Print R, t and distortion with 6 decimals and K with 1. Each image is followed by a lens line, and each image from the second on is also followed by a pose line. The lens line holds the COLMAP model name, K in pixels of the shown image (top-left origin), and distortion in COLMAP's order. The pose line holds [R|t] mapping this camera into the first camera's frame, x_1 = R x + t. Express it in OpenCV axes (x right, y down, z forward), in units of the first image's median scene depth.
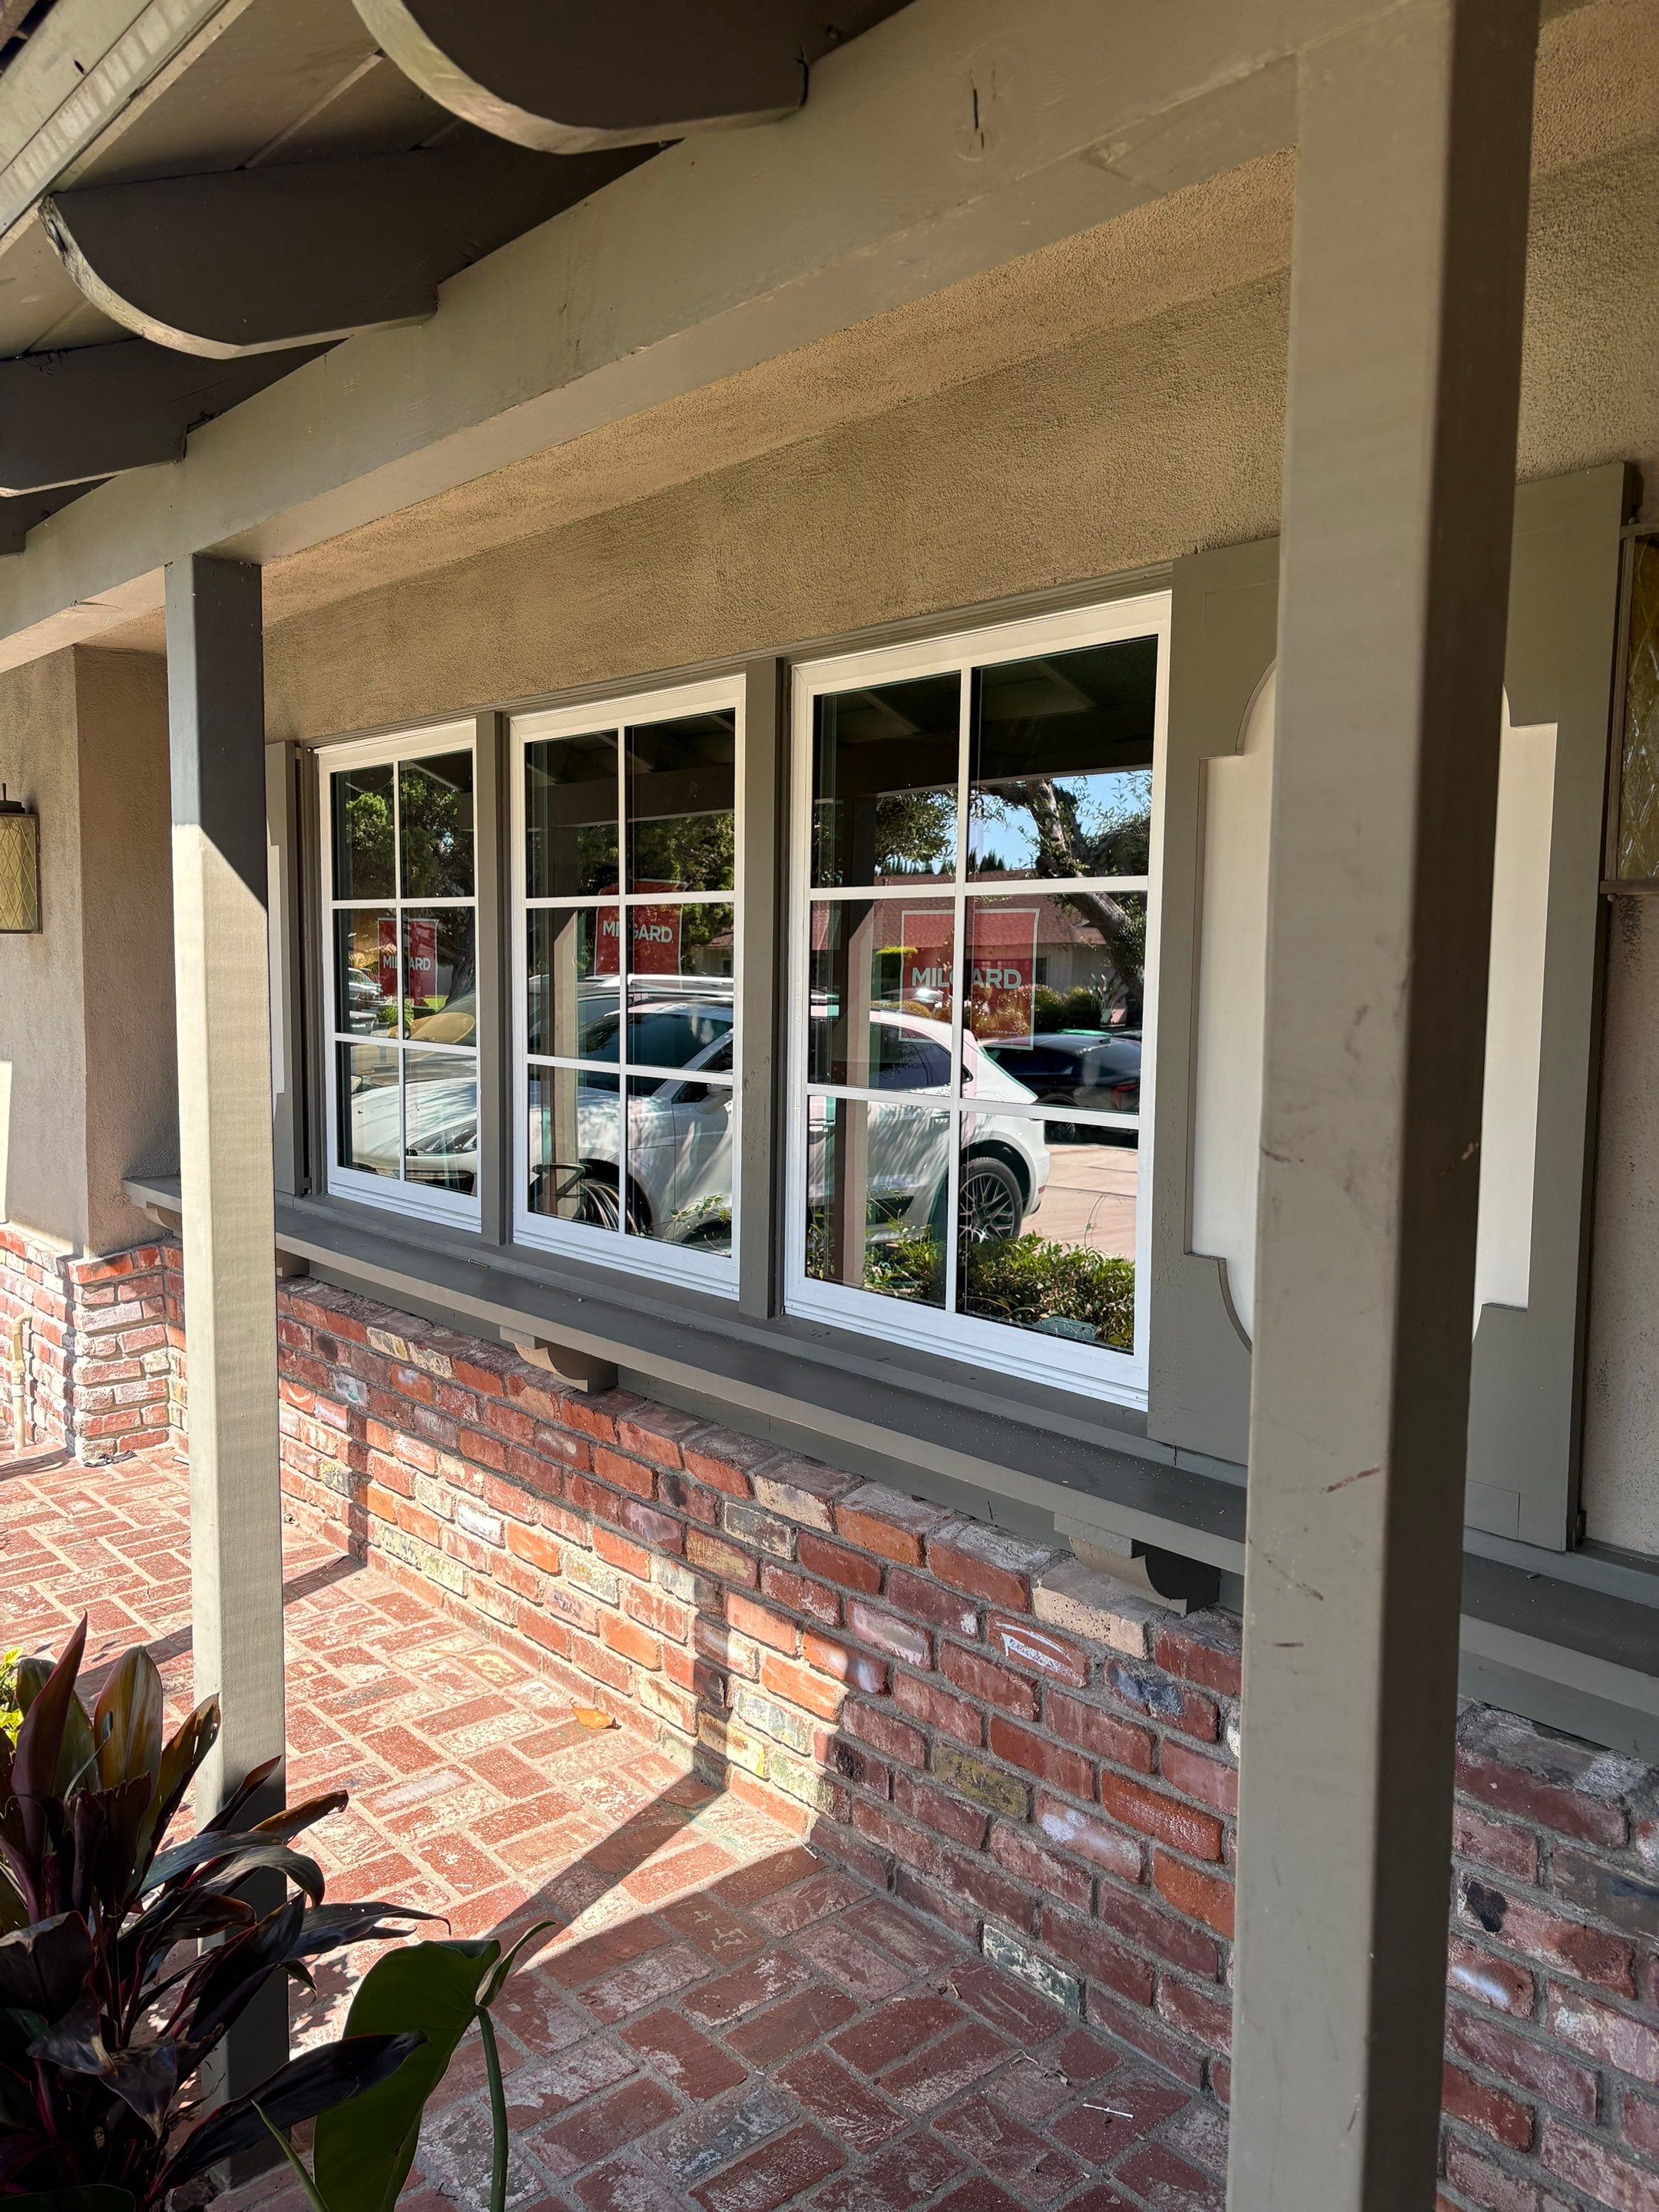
lens RADIAL K [[1652.5, 0, 809.2], [0, 1652.5, 1105.9], [0, 0, 1]] dist [0.016151, -0.022523]
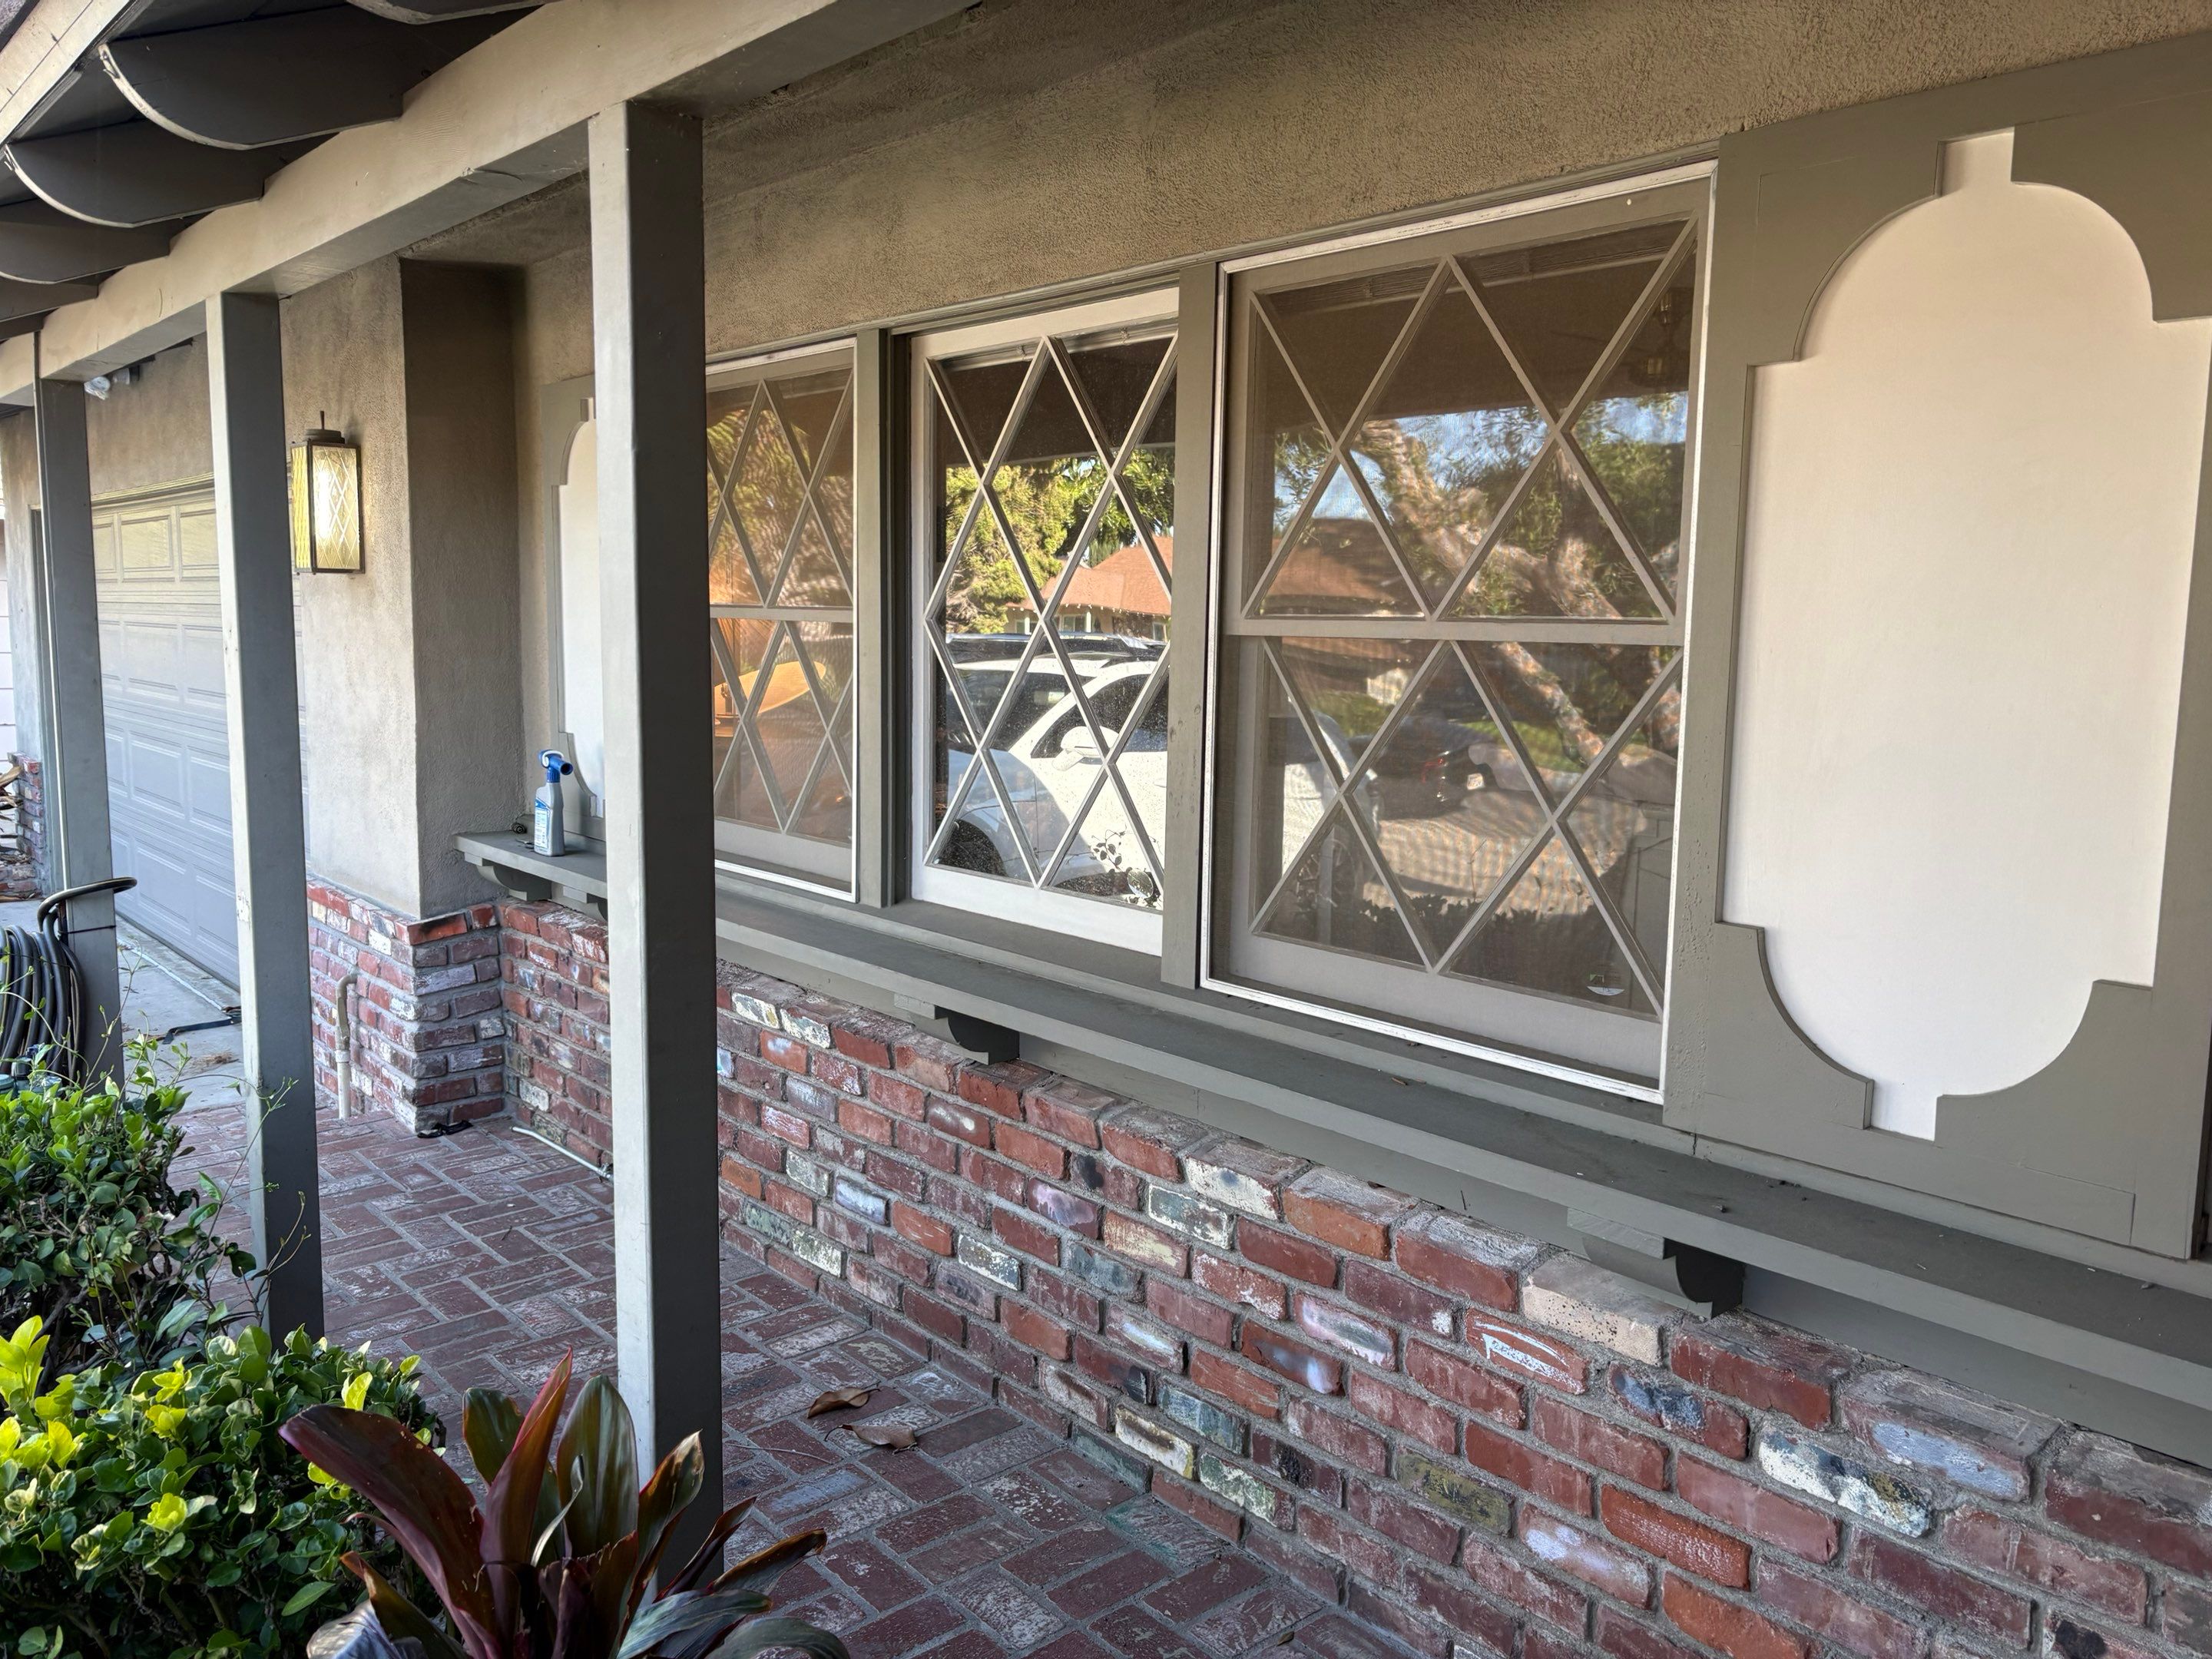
lens RADIAL K [[1652.5, 0, 1125.6], [0, 1652.5, 822.3], [0, 0, 1]] dist [0.016151, -0.022523]
pose [[0.999807, 0.005640, 0.018794, -0.087724], [-0.006263, 0.999427, 0.033266, 0.005858], [-0.018596, -0.033377, 0.999270, 0.086443]]
